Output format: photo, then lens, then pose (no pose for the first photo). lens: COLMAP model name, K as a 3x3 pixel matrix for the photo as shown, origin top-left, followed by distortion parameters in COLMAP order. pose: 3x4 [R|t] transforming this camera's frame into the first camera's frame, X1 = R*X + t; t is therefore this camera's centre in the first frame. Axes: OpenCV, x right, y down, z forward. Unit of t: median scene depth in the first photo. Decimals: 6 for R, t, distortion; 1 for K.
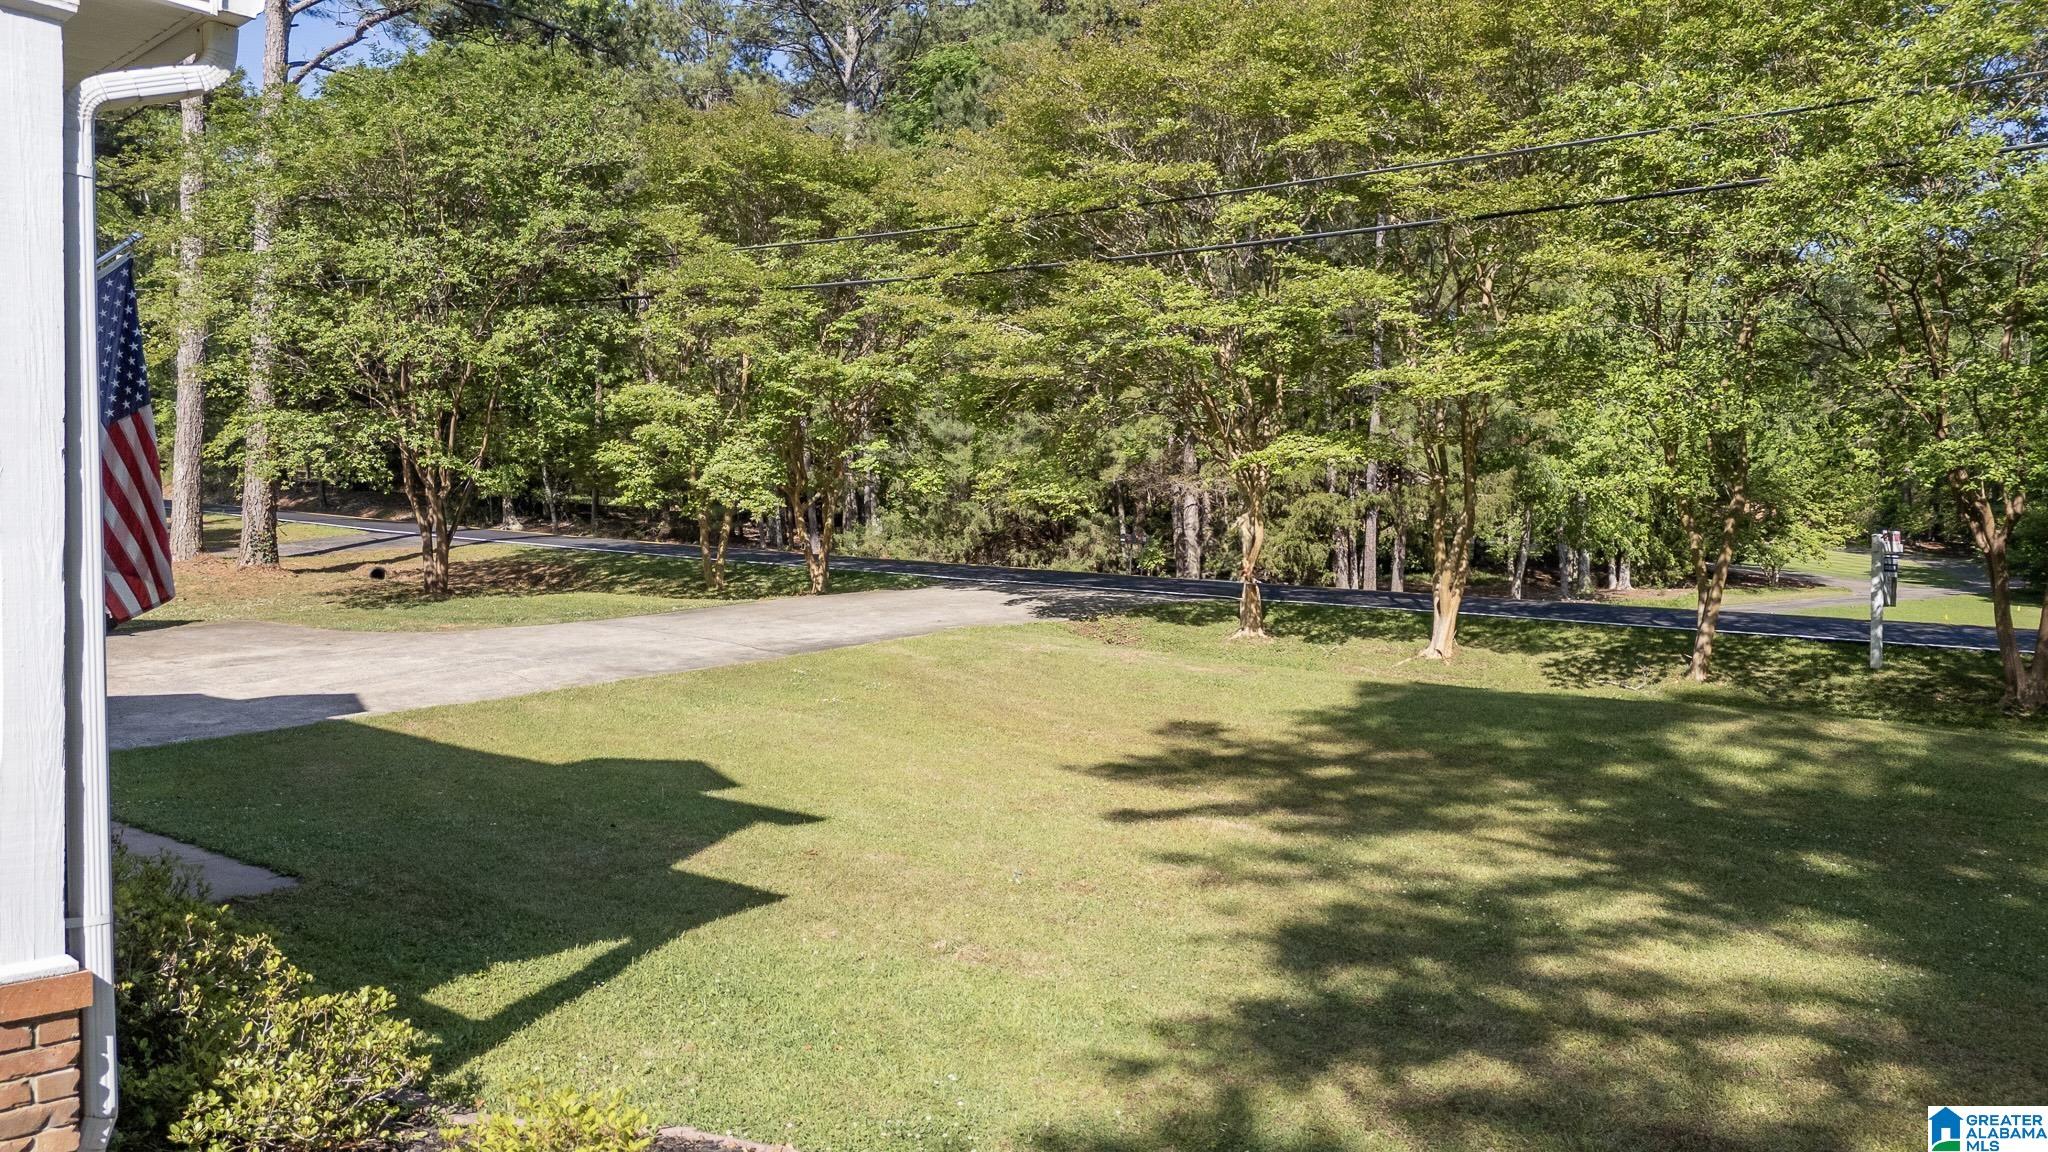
lens RADIAL K [[1557.6, 0, 1016.7], [0, 1557.6, 578.5], [0, 0, 1]] dist [0.078035, -0.067097]
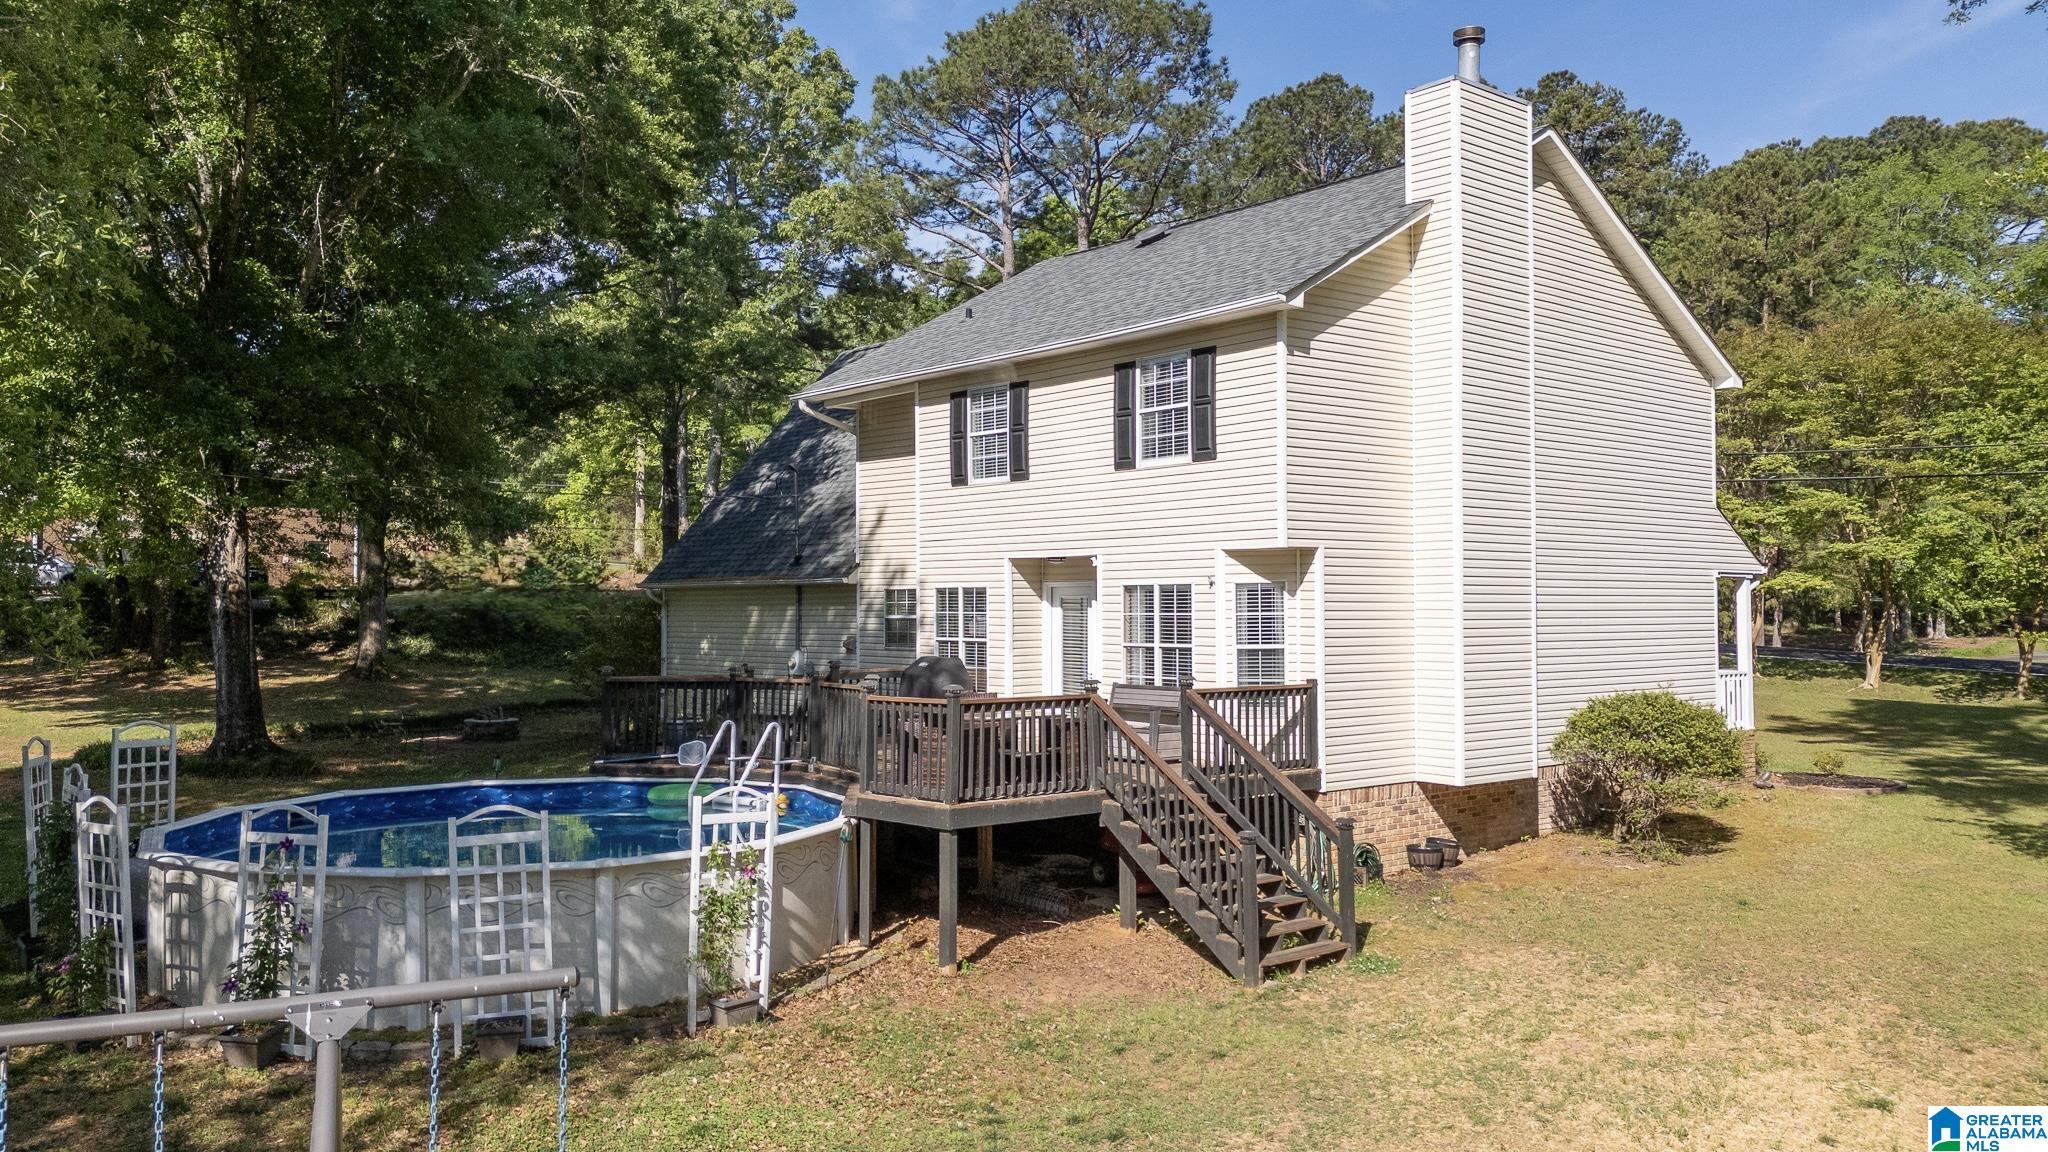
lens RADIAL K [[1557.6, 0, 1016.7], [0, 1557.6, 578.5], [0, 0, 1]] dist [0.078035, -0.067097]
pose [[0.990081, -0.011453, -0.140033, -0.484409], [0.007865, 0.999627, -0.026148, -0.040273], [0.140280, 0.024787, 0.989802, -1.043669]]
